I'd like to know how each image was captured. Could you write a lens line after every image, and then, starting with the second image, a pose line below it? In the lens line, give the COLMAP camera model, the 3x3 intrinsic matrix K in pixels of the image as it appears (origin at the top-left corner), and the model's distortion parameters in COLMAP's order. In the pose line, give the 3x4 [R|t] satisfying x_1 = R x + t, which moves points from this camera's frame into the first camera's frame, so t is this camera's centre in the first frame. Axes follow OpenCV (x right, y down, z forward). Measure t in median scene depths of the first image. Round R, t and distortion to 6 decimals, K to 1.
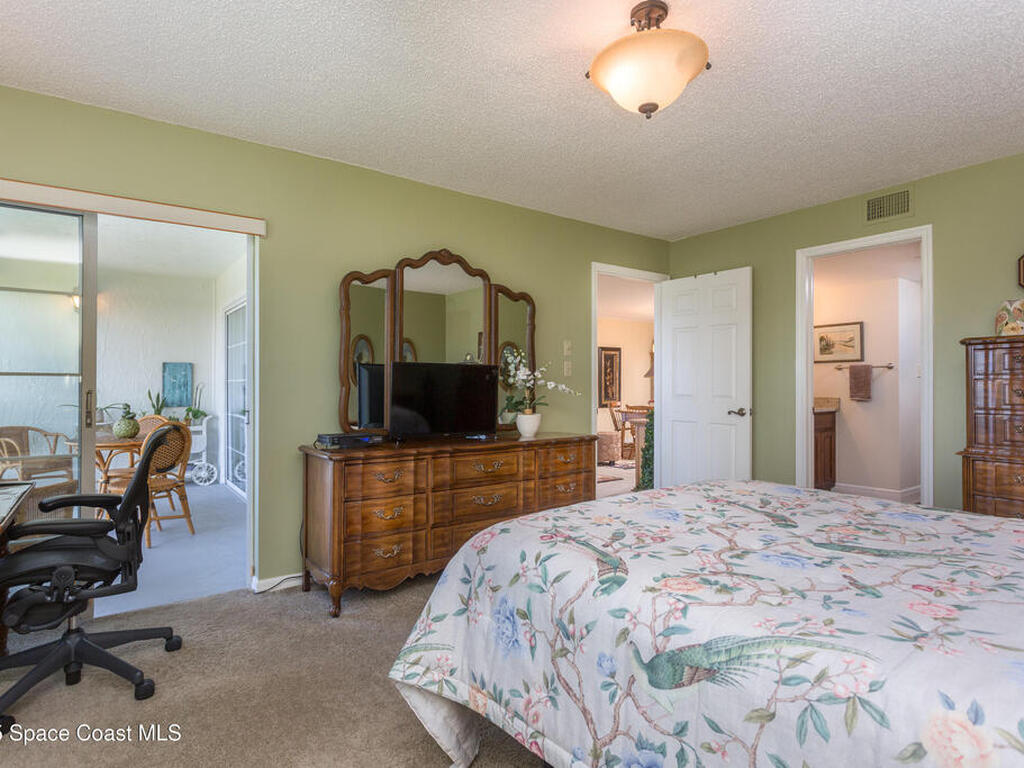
lens RADIAL K [[568.3, 0, 514.8], [0, 568.3, 383.7], [0, 0, 1]] dist [-0.002294, 0.002231]
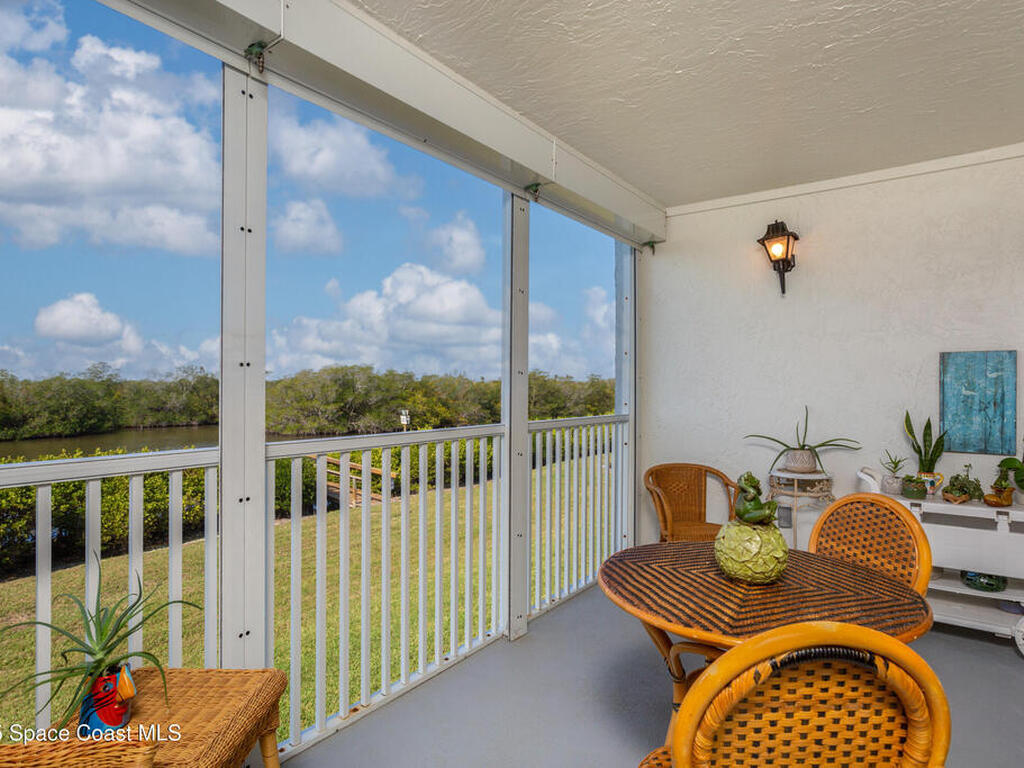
lens RADIAL K [[568.3, 0, 514.8], [0, 568.3, 383.7], [0, 0, 1]] dist [-0.002294, 0.002231]
pose [[0.323477, 0.000607, -0.946236, -0.300035], [0.001447, 0.999998, 0.001136, -0.013780], [0.946235, -0.001737, 0.323476, 0.530260]]
